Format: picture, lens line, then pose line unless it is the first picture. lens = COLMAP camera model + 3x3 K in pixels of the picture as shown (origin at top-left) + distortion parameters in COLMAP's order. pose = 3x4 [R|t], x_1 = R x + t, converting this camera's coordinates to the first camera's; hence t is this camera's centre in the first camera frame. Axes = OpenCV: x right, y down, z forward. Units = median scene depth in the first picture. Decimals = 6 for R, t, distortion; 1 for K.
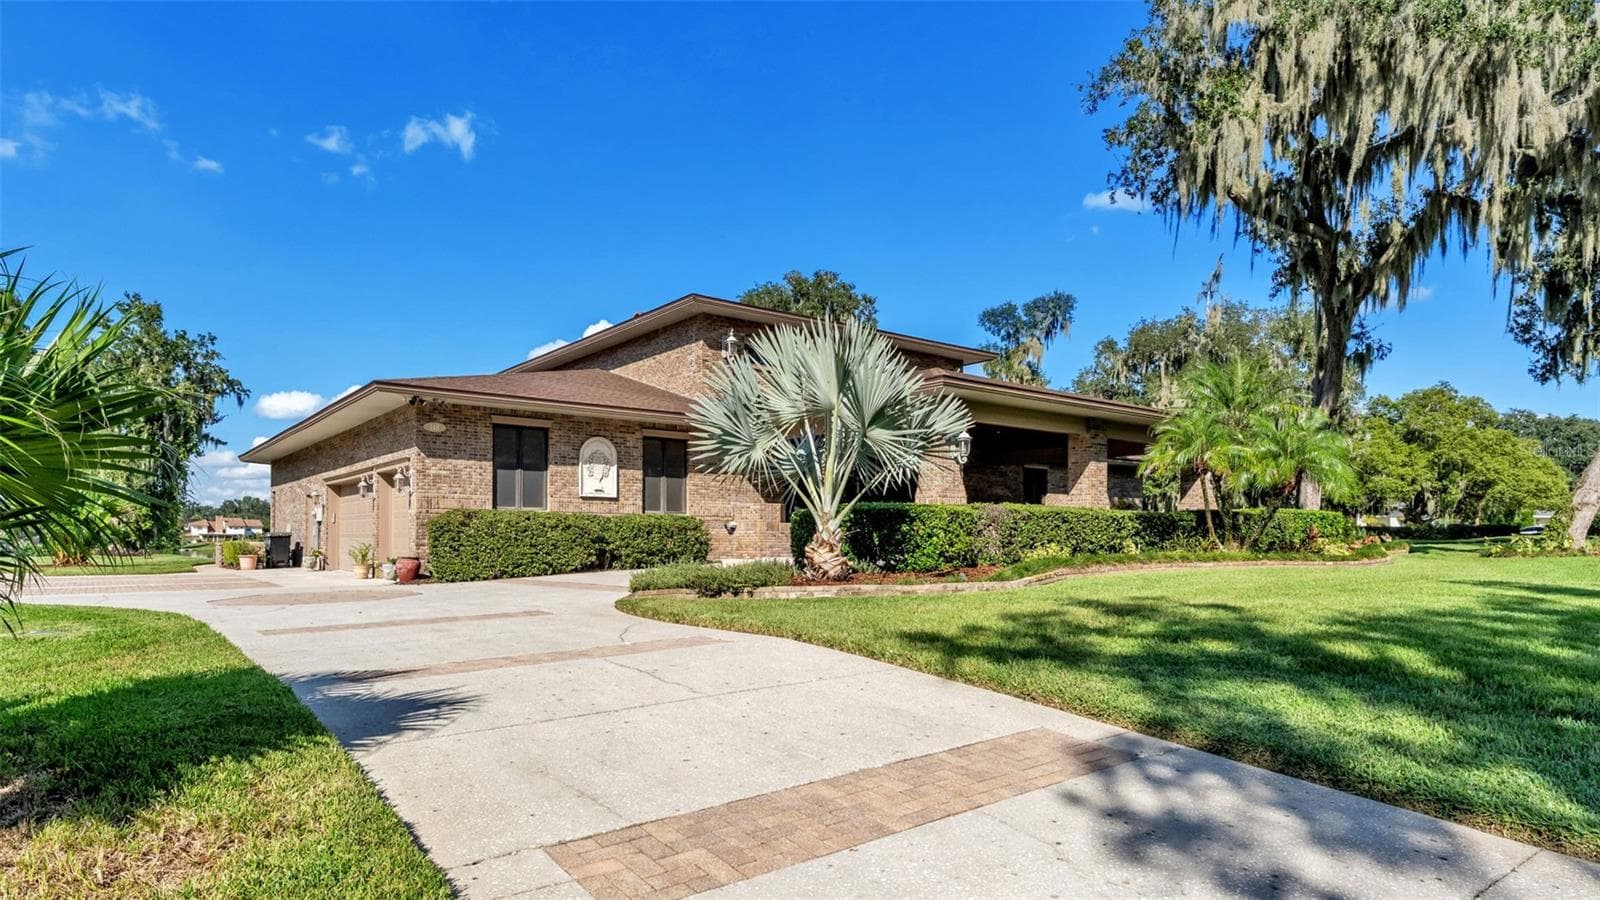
lens RADIAL K [[916.6, 0, 801.0], [0, 916.6, 528.9], [0, 0, 1]] dist [-0.001264, 0.001036]
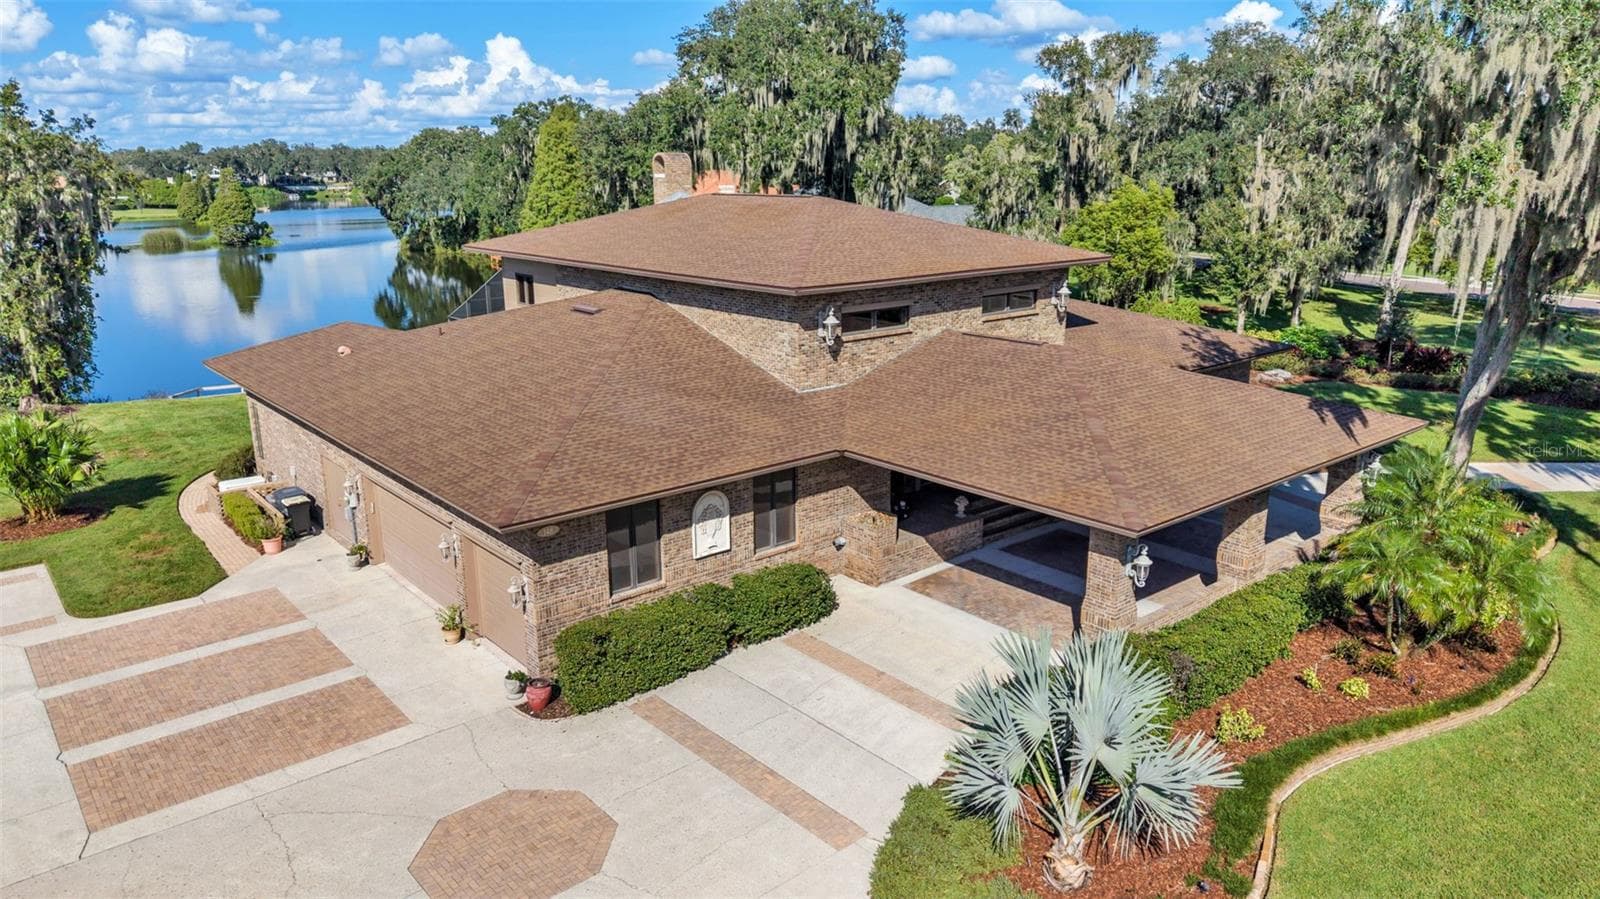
lens RADIAL K [[1058.3, 0, 800.0], [0, 1058.3, 449.5], [0, 0, 1]] dist [0.052587, -0.048799]
pose [[0.998880, -0.020814, 0.042496, -0.170602], [0.008645, 0.963221, 0.268572, -0.403235], [-0.046523, -0.267904, 0.962322, 0.010256]]
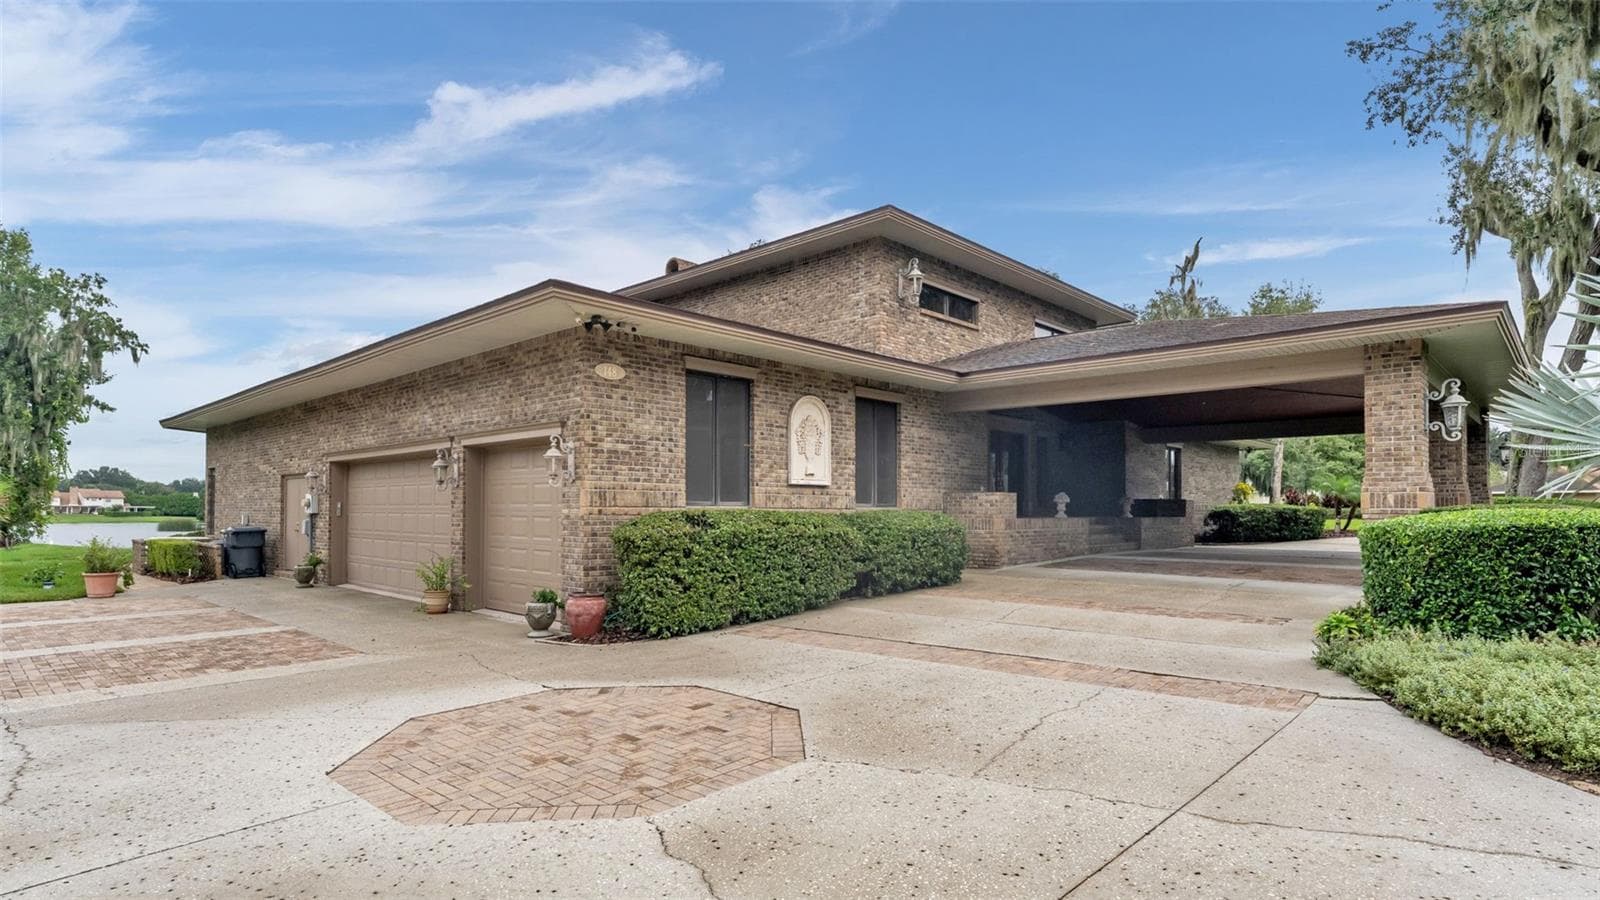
lens RADIAL K [[828.6, 0, 797.4], [0, 828.6, 495.1], [0, 0, 1]] dist [-0.001026, -0.000004]
pose [[0.987855, 0.000890, 0.155379, -0.315043], [-0.000061, 0.999986, -0.005344, -0.023378], [-0.155381, 0.005269, 0.987841, 0.386341]]
